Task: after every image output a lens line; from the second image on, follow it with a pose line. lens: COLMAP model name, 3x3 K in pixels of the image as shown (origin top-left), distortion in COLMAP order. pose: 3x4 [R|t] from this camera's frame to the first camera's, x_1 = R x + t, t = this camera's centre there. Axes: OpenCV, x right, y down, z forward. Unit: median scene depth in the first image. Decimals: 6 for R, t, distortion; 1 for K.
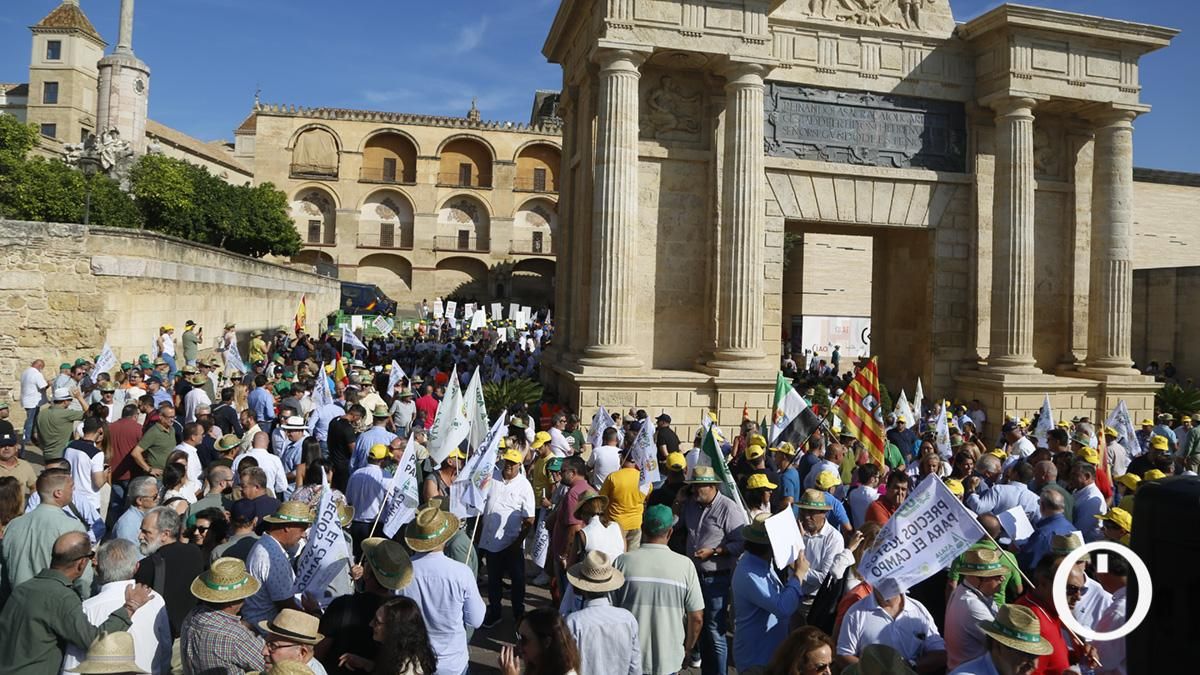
lens RADIAL K [[839.3, 0, 605.4], [0, 839.3, 301.8], [0, 0, 1]] dist [-0.130228, 0.081432]
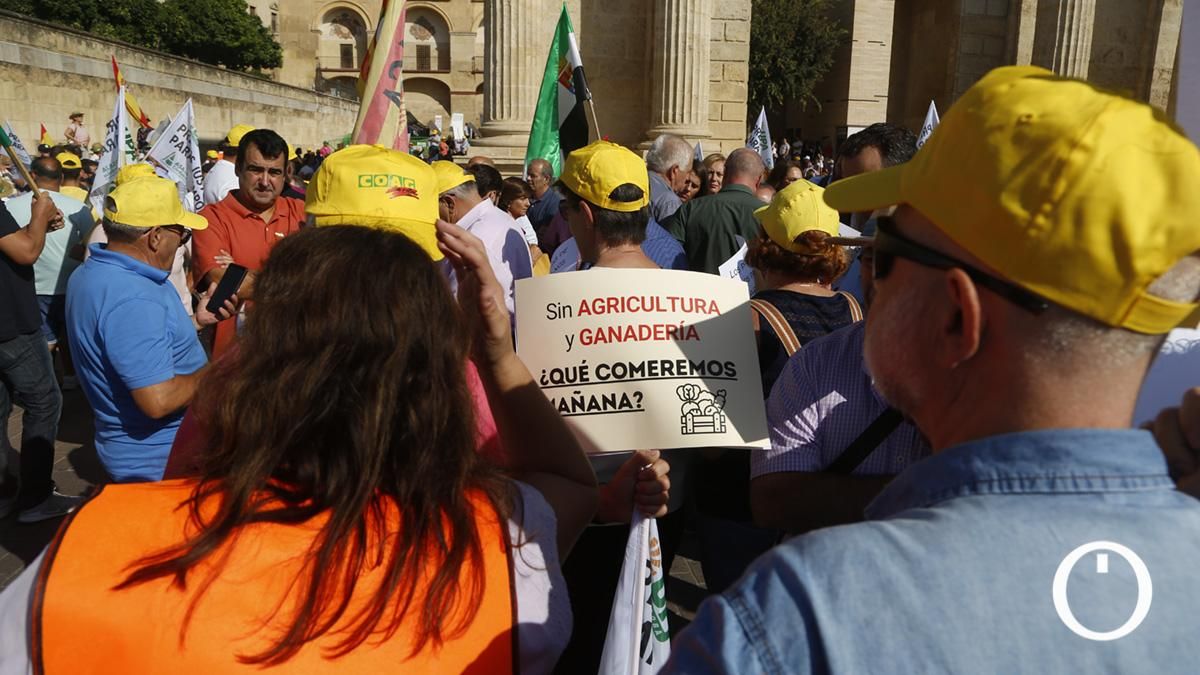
lens RADIAL K [[830.9, 0, 619.1], [0, 830.9, 337.3], [0, 0, 1]] dist [-0.129750, 0.074447]
pose [[0.993732, 0.013065, -0.111025, 0.176220], [0.012173, 0.974595, 0.223645, 0.068464], [0.111127, -0.223595, 0.968326, 0.184742]]
